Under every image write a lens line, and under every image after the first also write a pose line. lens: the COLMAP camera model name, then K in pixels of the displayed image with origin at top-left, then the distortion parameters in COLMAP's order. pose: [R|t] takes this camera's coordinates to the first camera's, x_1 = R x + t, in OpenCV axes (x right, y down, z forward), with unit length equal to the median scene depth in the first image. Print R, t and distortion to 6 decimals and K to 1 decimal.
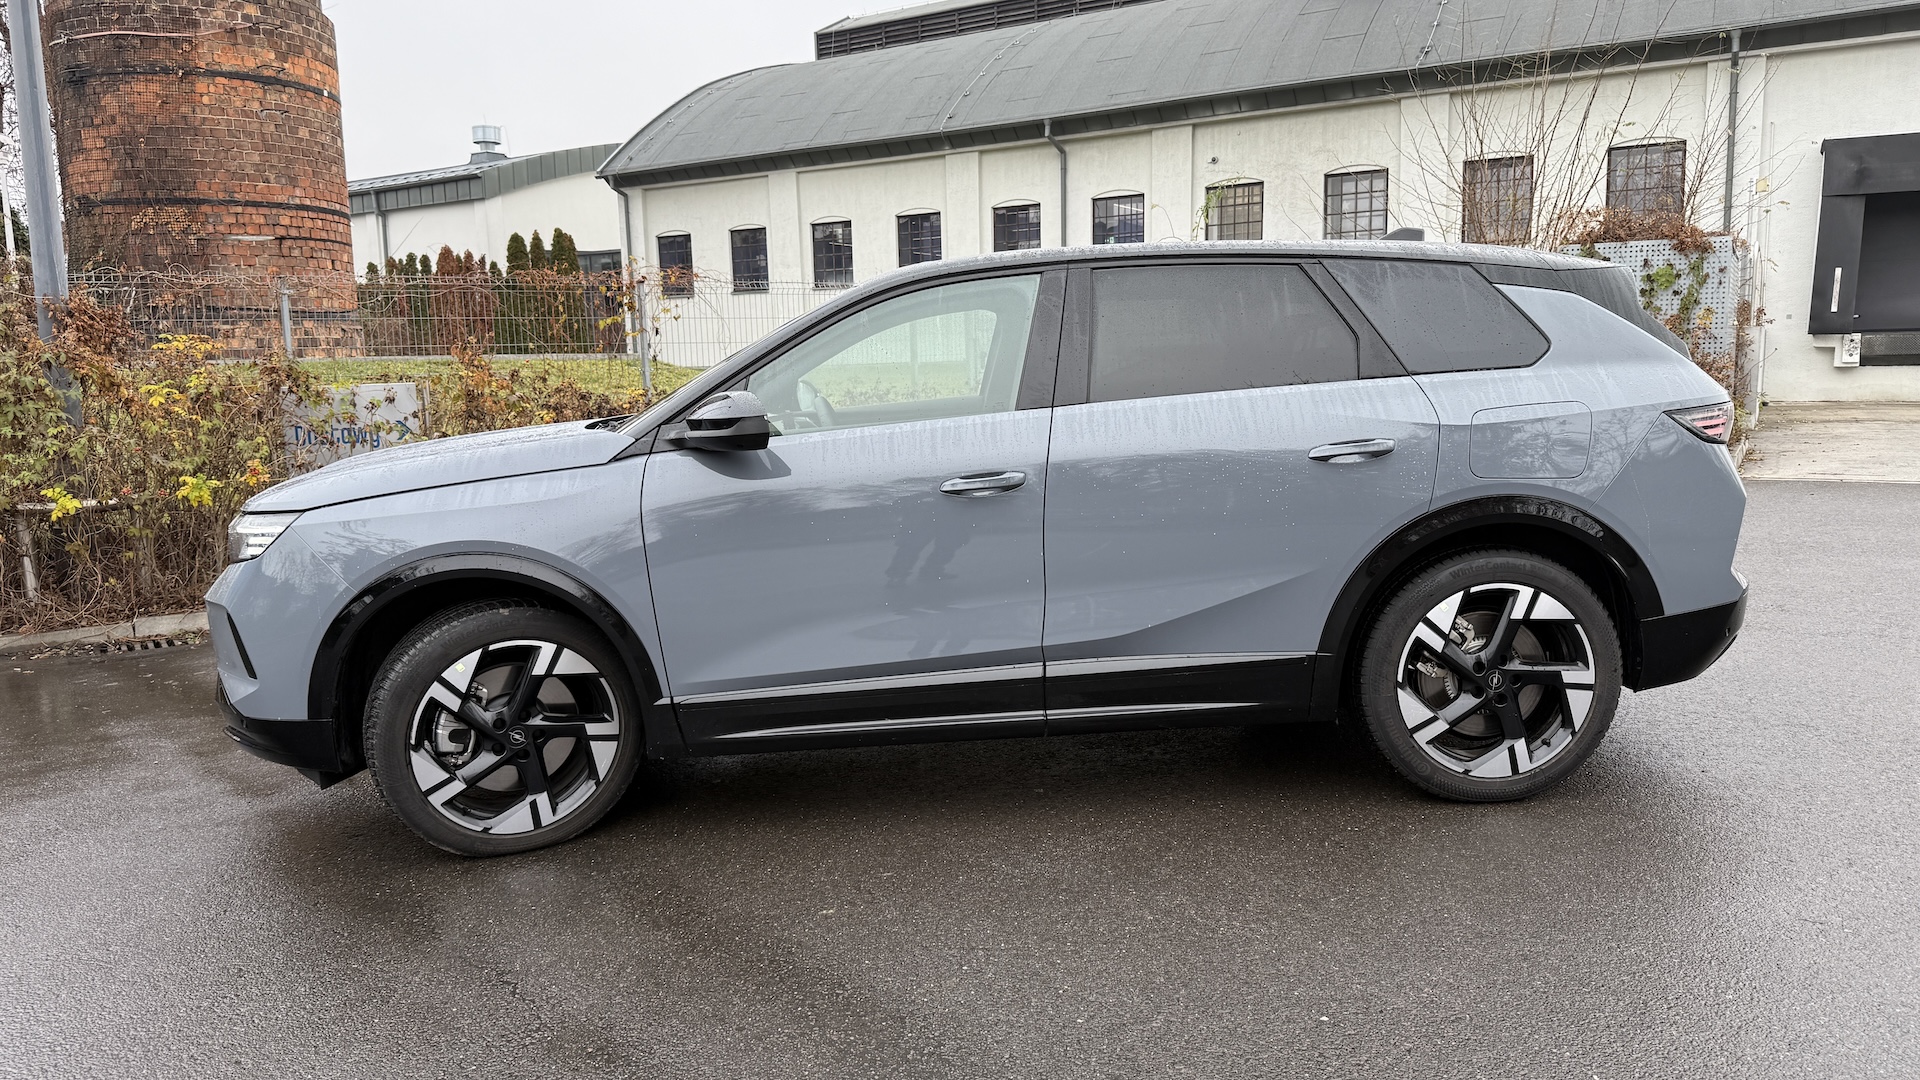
lens RADIAL K [[1351.8, 0, 952.5], [0, 1351.8, 540.5], [0, 0, 1]] dist [0.053322, -0.075582]
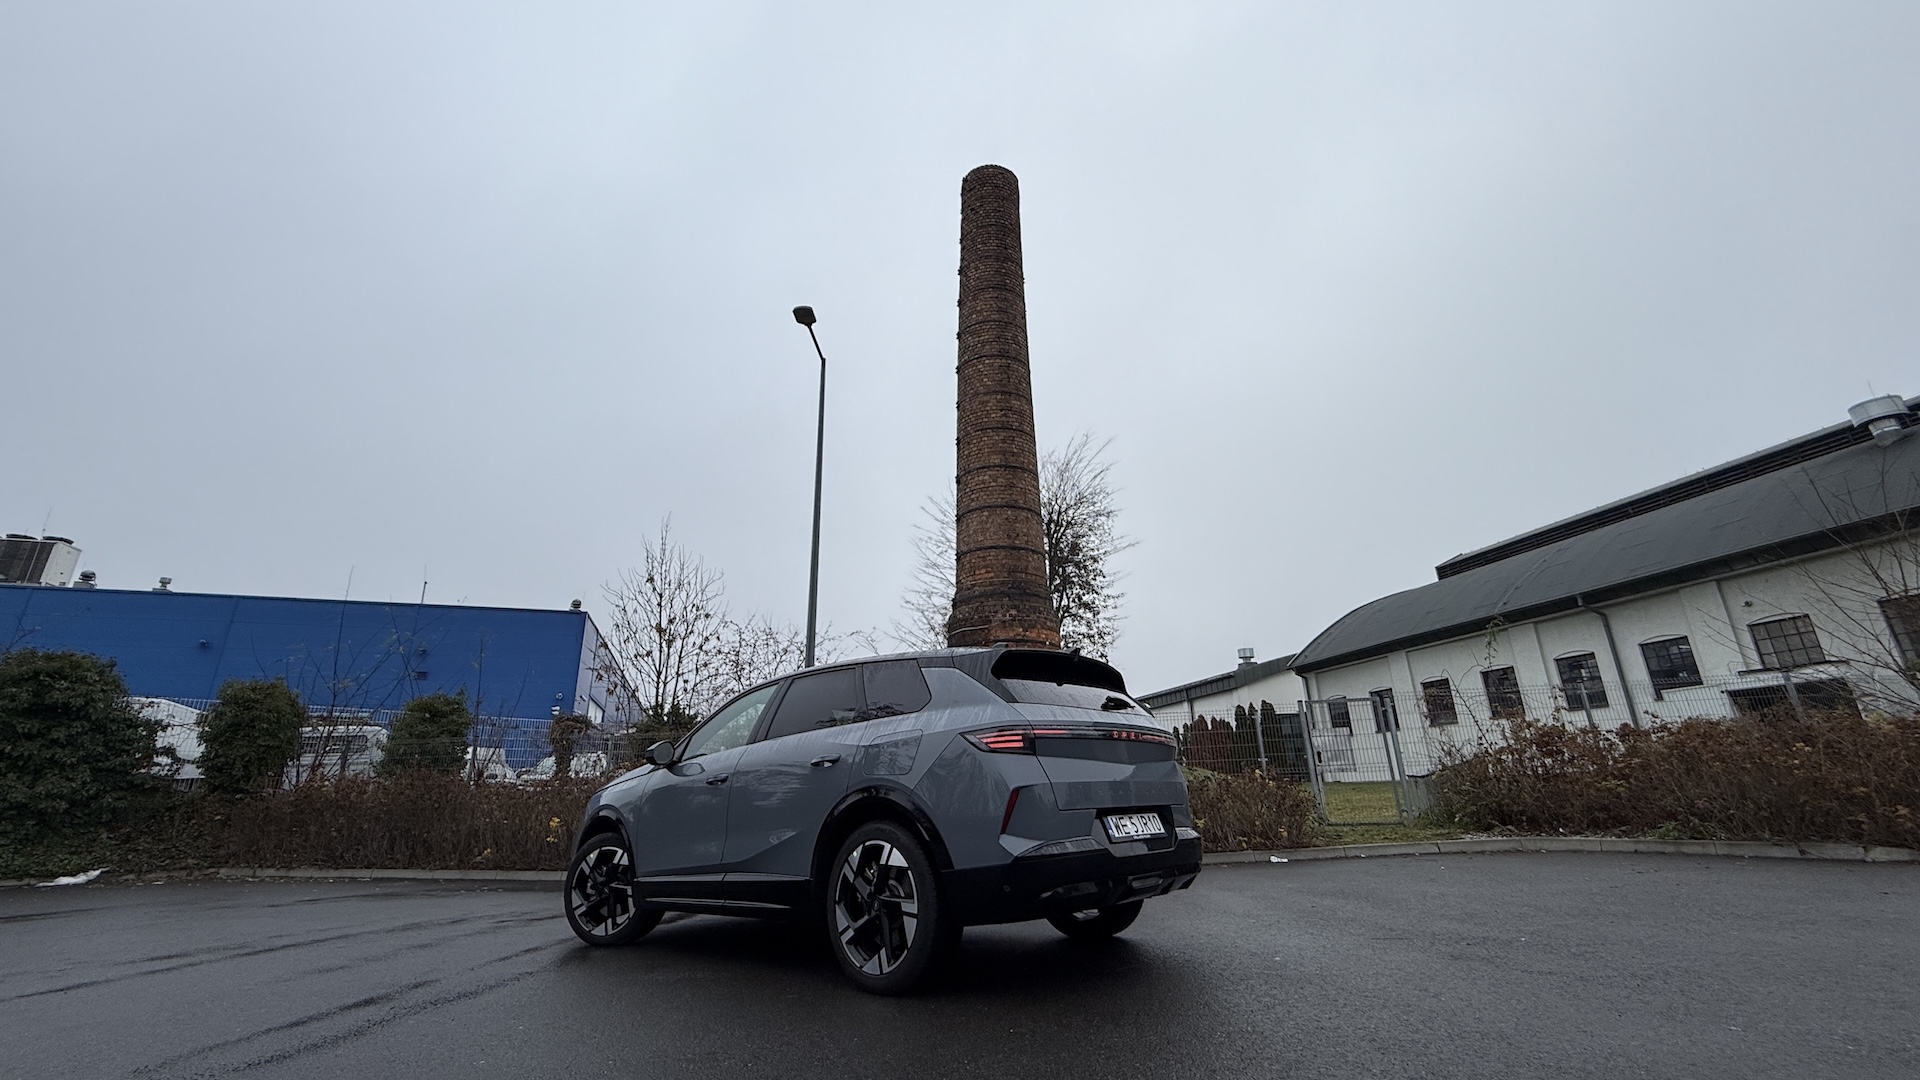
lens RADIAL K [[765.6, 0, 958.1], [0, 765.6, 535.5], [0, 0, 1]] dist [0.001305, -0.000582]
pose [[0.722470, -0.217598, -0.656268, 0.282871], [-0.089463, 0.911784, -0.400807, 0.013878], [0.685590, 0.348283, 0.639270, 0.079011]]
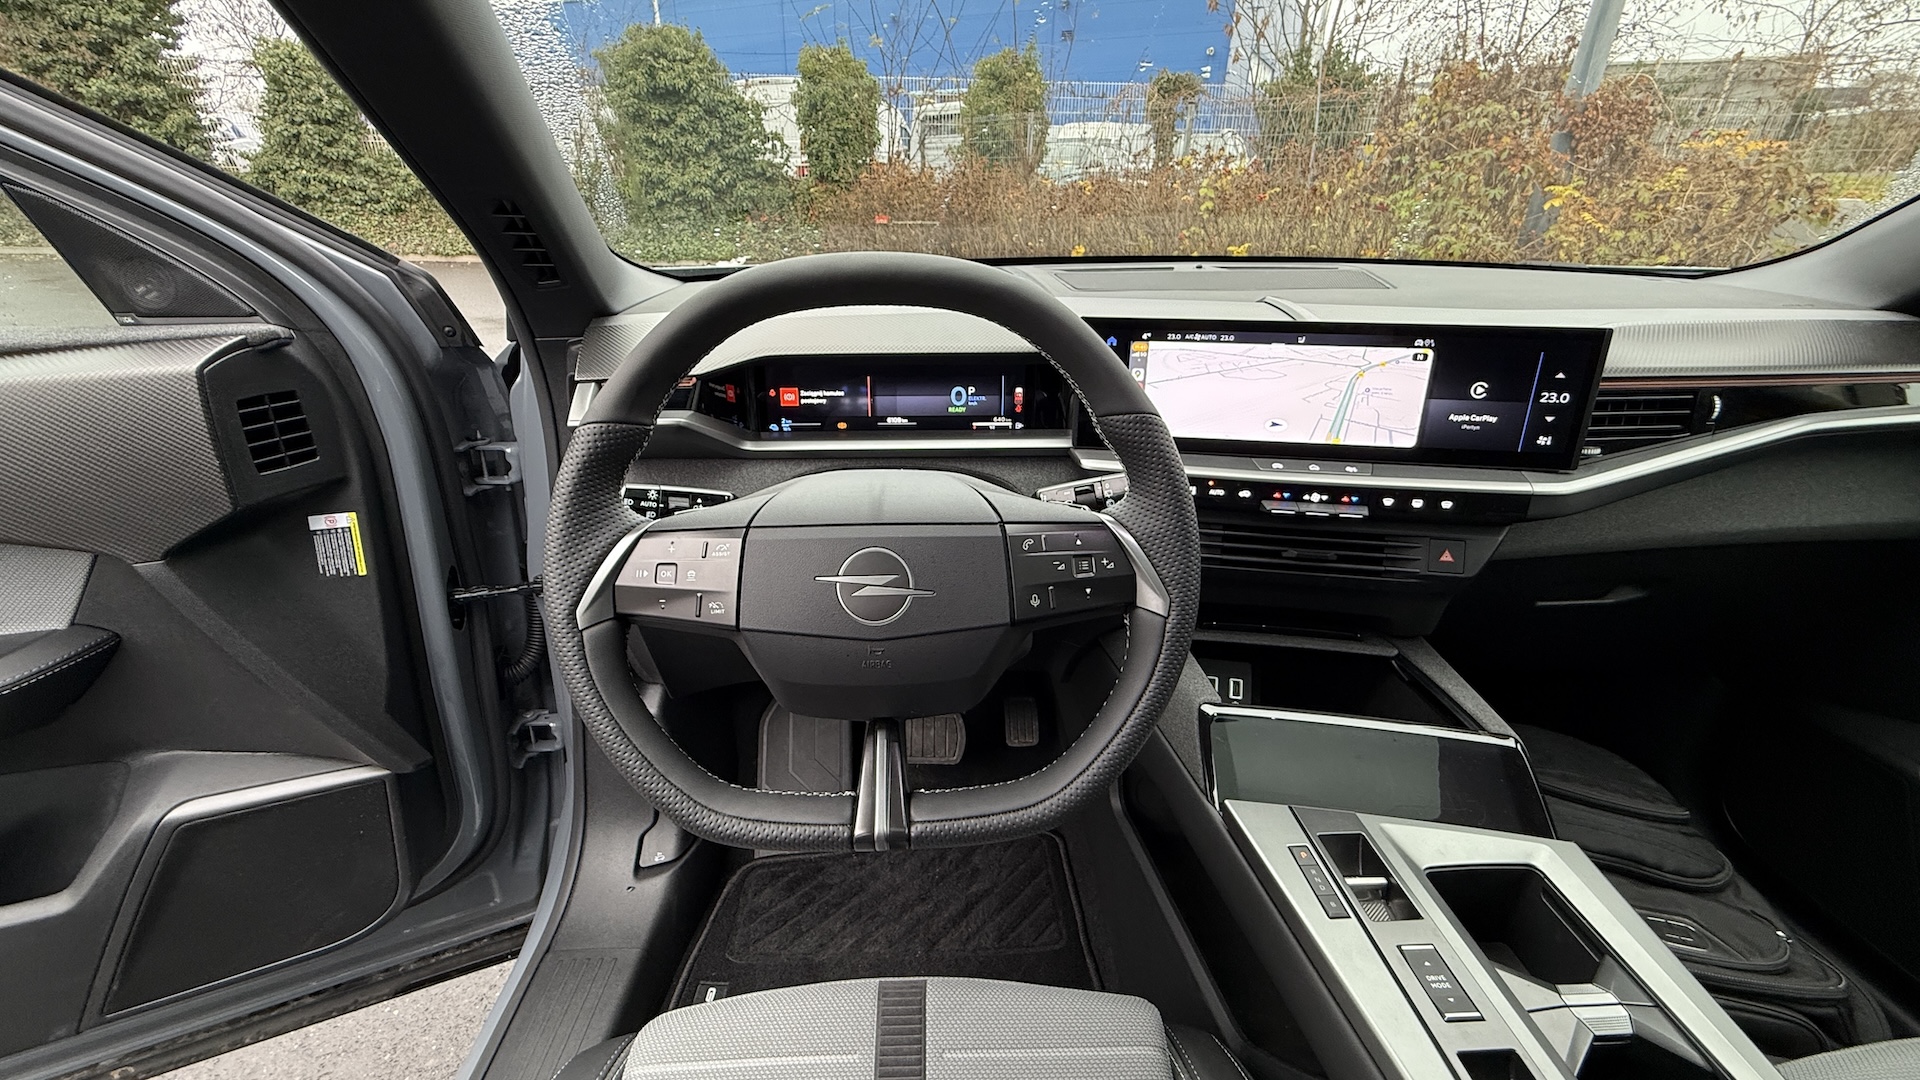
lens RADIAL K [[765.6, 0, 958.1], [0, 765.6, 535.5], [0, 0, 1]] dist [0.001305, -0.000582]
pose [[0.015339, 0.442324, -0.896724, 0.000674], [-0.149094, 0.887815, 0.435380, -0.032307], [0.988704, 0.127018, 0.079566, 0.269000]]
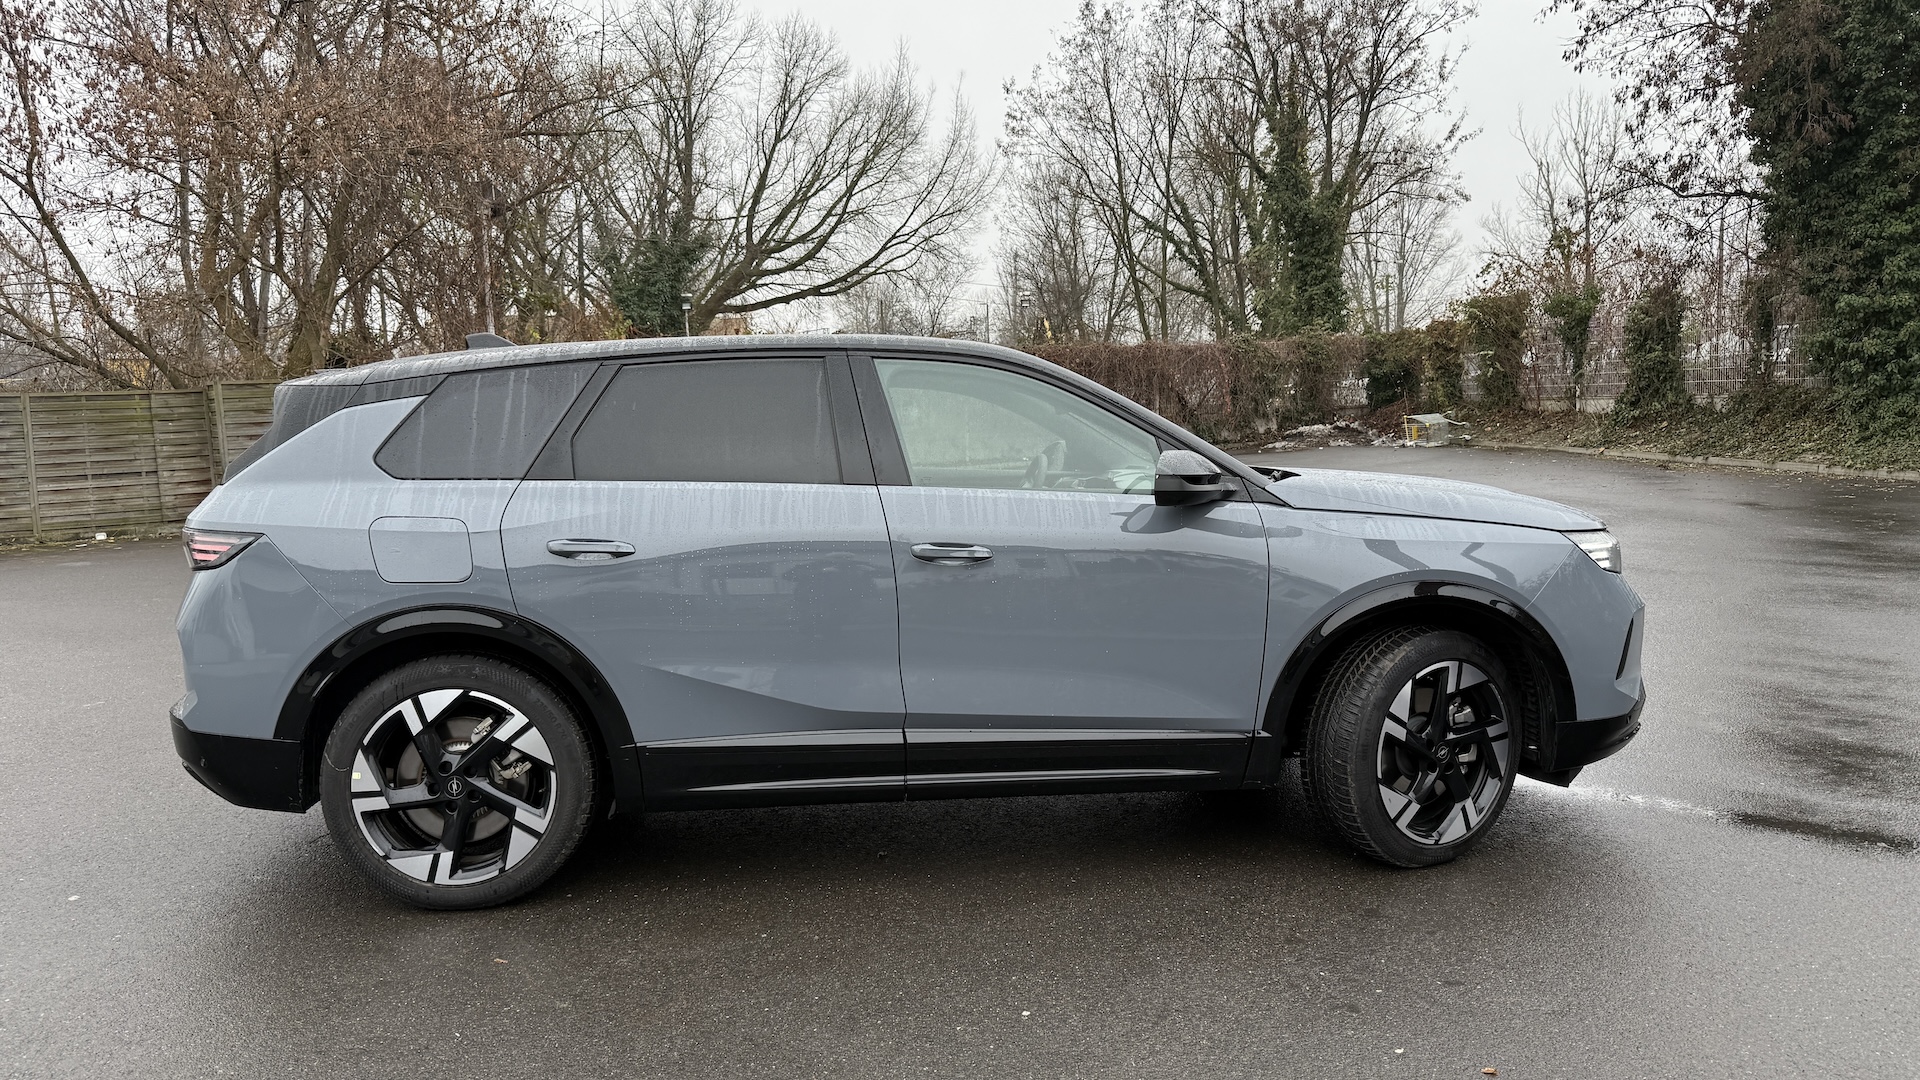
lens RADIAL K [[1331.1, 0, 955.9], [0, 1331.1, 572.3], [0, 0, 1]] dist [0.054279, -0.077391]
pose [[-0.996159, 0.070460, -0.051980, 0.010628], [0.054832, 0.964842, 0.257049, -0.084758], [0.068264, 0.253212, -0.964999, 0.586652]]
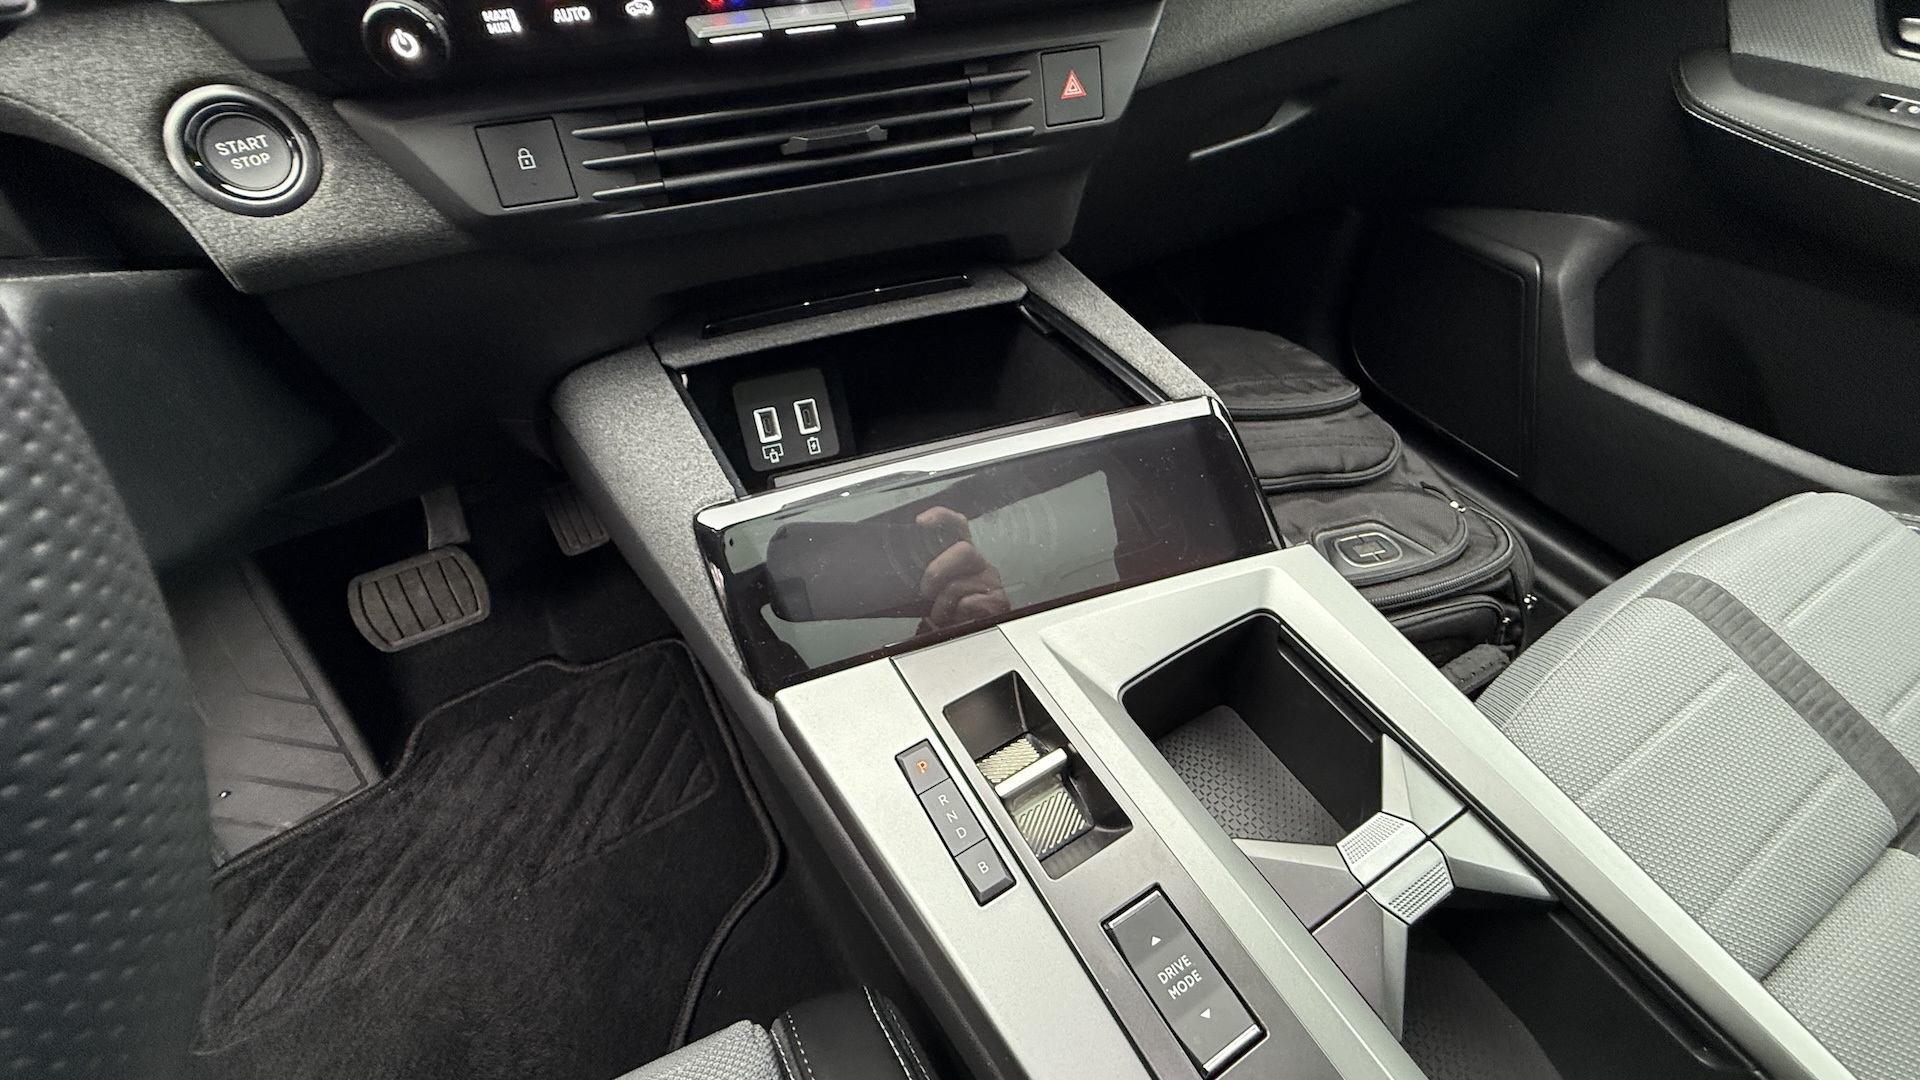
lens RADIAL K [[772.5, 0, 960.0], [0, 772.5, 540.0], [0, 0, 1]] dist [-0.001726, -0.000083]
pose [[0.482397, 0.679377, -0.552938, -0.016805], [-0.132955, 0.680716, 0.720381, -0.023524], [0.865804, -0.273994, 0.418702, 0.283558]]
